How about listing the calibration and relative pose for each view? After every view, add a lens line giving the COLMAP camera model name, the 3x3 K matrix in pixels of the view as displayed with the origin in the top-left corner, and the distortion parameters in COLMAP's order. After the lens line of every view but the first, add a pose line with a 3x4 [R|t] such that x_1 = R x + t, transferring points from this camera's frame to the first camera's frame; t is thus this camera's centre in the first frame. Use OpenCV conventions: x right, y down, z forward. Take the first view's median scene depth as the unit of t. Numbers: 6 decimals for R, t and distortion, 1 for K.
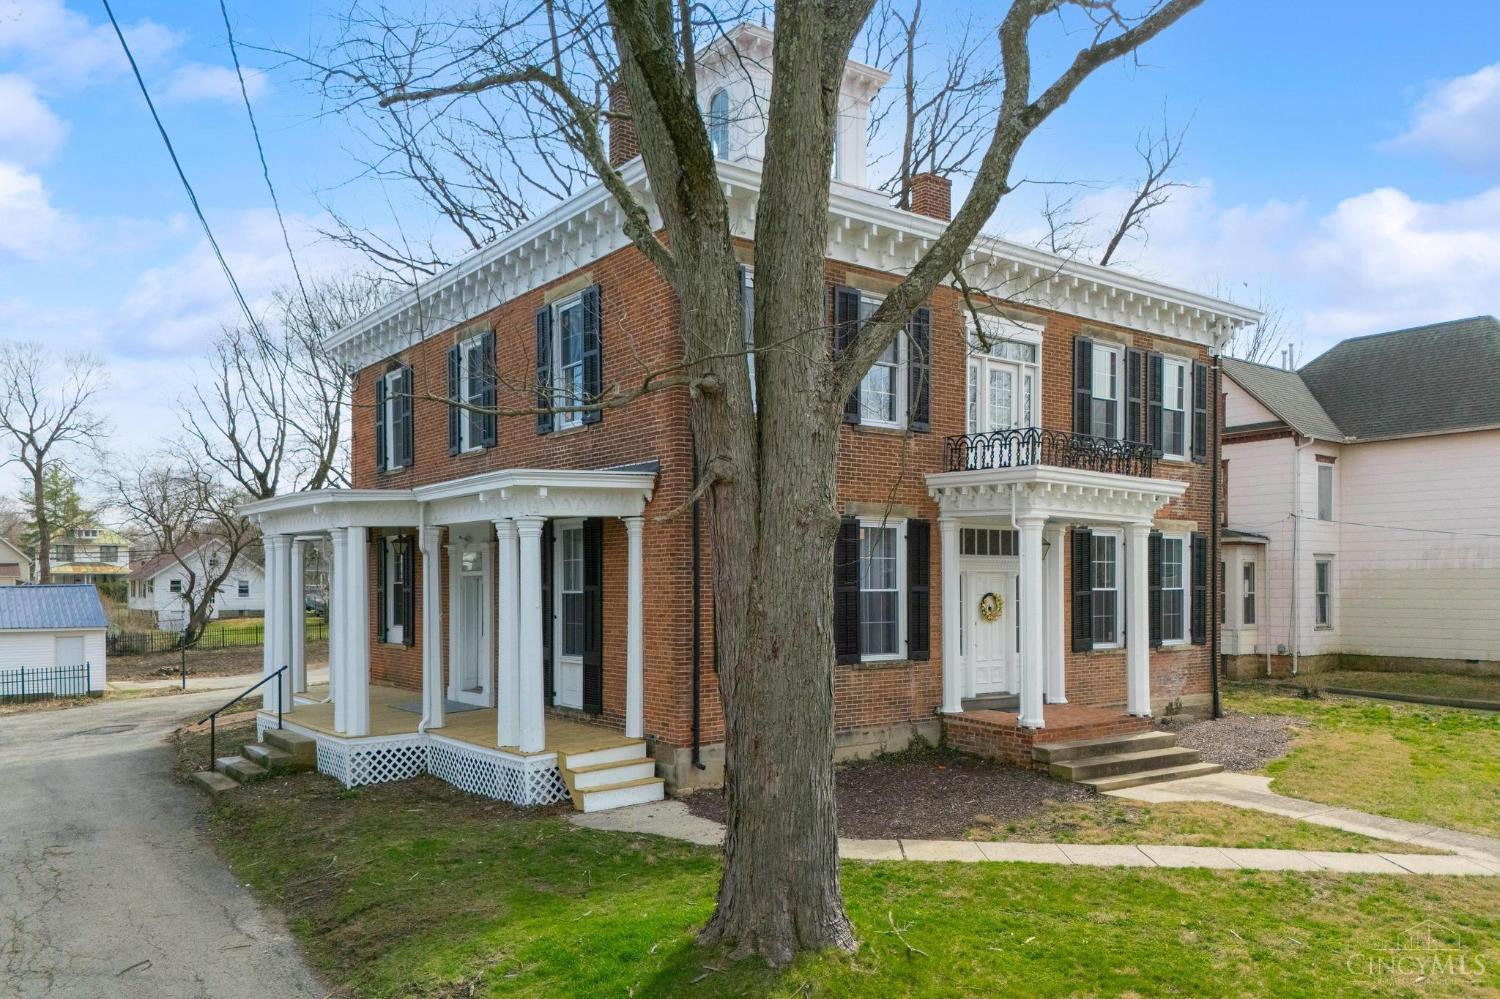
lens RADIAL K [[1115.5, 0, 744.5], [0, 1115.5, 585.3], [0, 0, 1]] dist [0.075448, -0.077623]
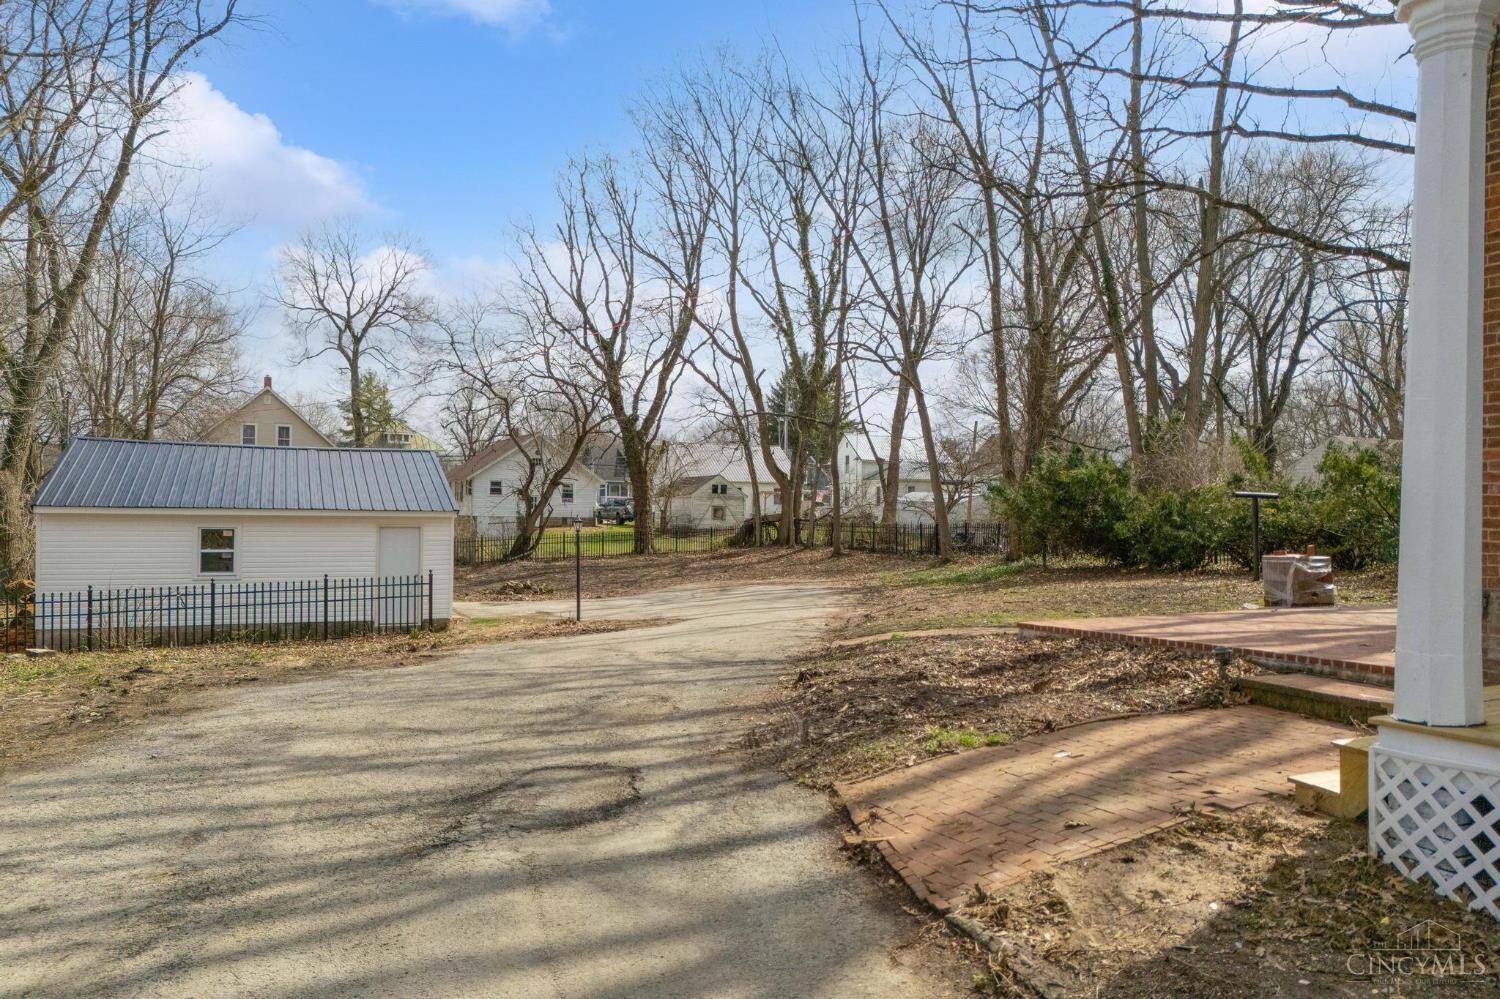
lens RADIAL K [[1102.5, 0, 753.8], [0, 1102.5, 481.6], [0, 0, 1]] dist [0.103773, -0.126305]
pose [[0.978011, 0.008658, -0.208375, -0.643278], [-0.014714, 0.999513, -0.027526, 0.077208], [0.208035, 0.029987, 0.977662, 1.029481]]
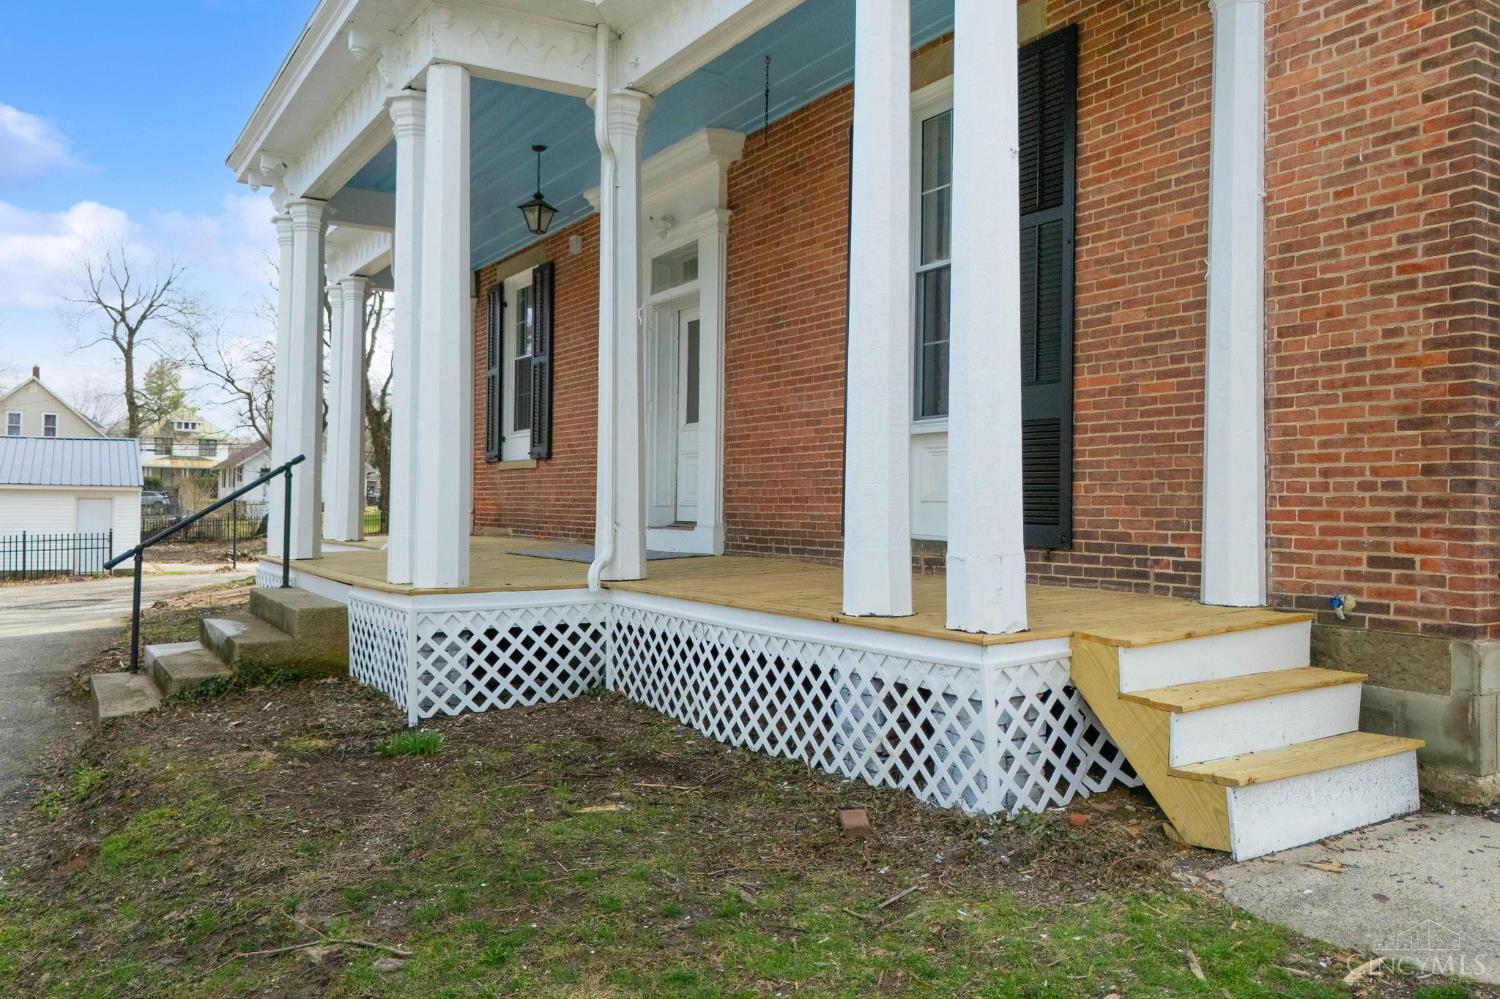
lens RADIAL K [[1102.5, 0, 753.8], [0, 1102.5, 481.6], [0, 0, 1]] dist [0.103773, -0.126305]
pose [[0.997095, 0.015586, -0.074558, -0.197676], [-0.017389, 0.999570, -0.023592, 0.099385], [0.074158, 0.024820, 0.996938, 0.595419]]
